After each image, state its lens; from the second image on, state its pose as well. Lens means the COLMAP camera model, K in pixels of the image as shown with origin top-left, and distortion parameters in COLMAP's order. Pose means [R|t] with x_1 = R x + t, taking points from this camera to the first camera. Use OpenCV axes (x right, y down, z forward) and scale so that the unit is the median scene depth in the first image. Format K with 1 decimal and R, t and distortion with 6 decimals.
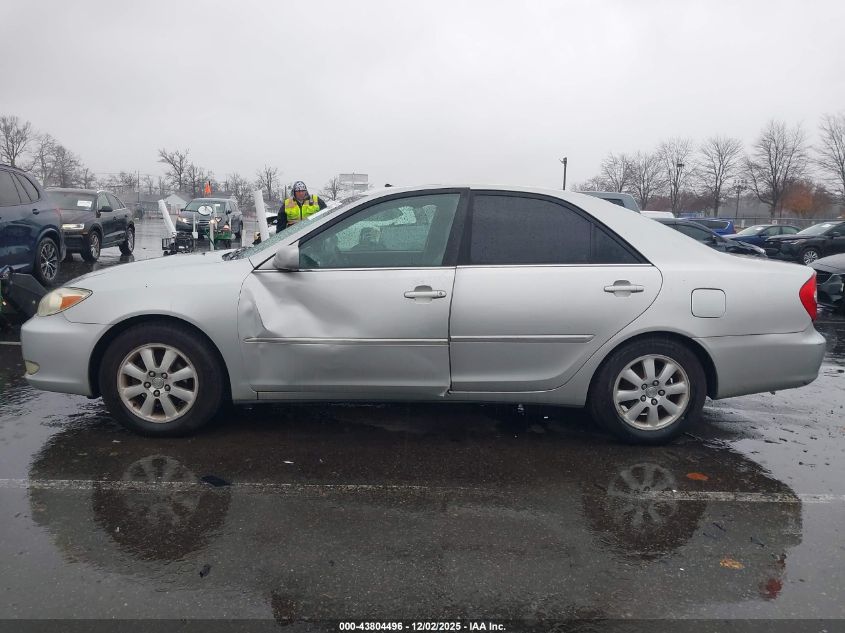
lens RADIAL K [[672.9, 0, 414.0], [0, 672.9, 313.4], [0, 0, 1]] dist [0.010536, -0.002511]
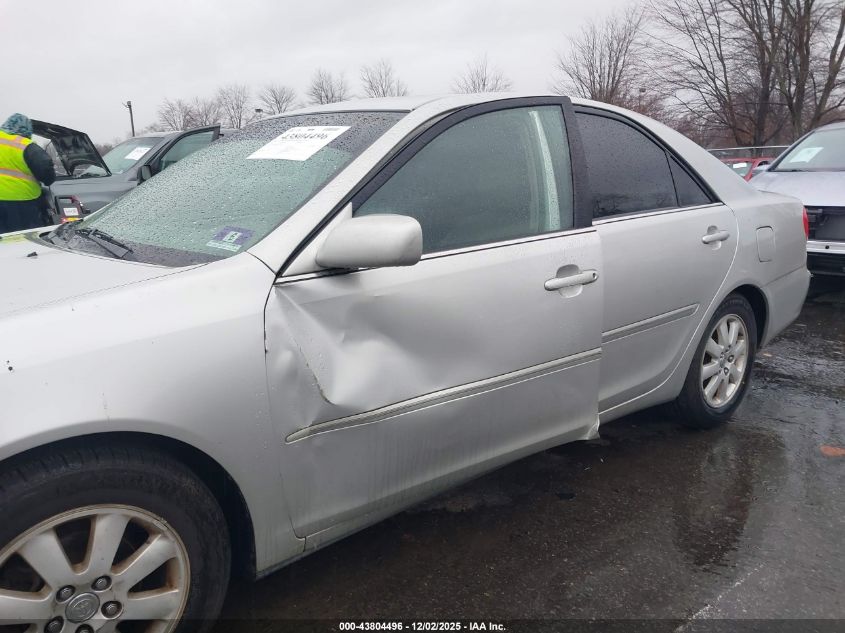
lens RADIAL K [[672.9, 0, 425.3], [0, 672.9, 311.7], [0, 0, 1]] dist [0.010536, -0.002511]
pose [[0.808330, -0.161095, 0.566260, -0.401640], [0.119925, 0.986723, 0.109521, -0.077711], [-0.576385, -0.020620, 0.816918, 0.567577]]
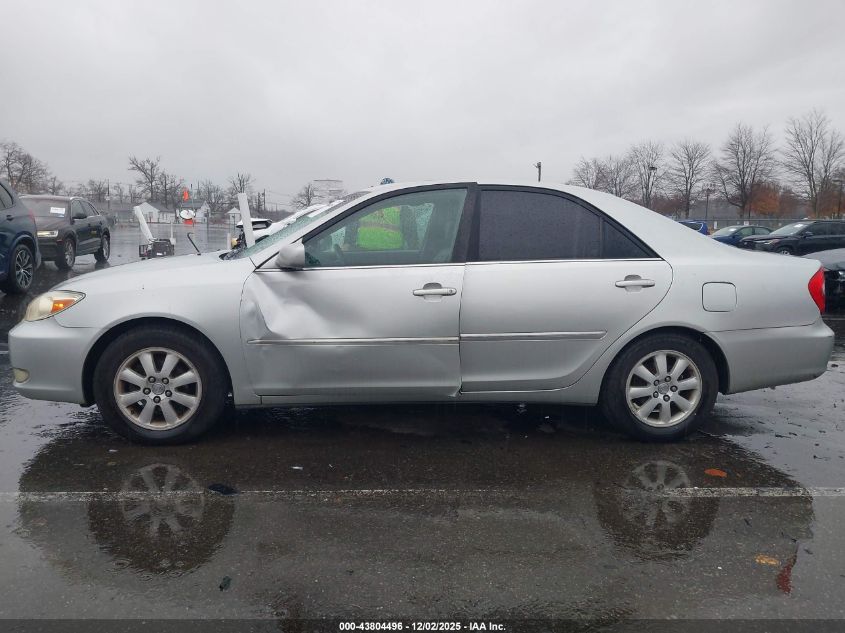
lens RADIAL K [[672.9, 0, 415.2], [0, 672.9, 315.3], [0, 0, 1]] dist [0.010536, -0.002511]
pose [[0.999211, -0.015506, 0.036576, -0.045288], [0.015707, 0.999863, -0.005229, 0.009716], [-0.036490, 0.005800, 0.999317, 0.029005]]
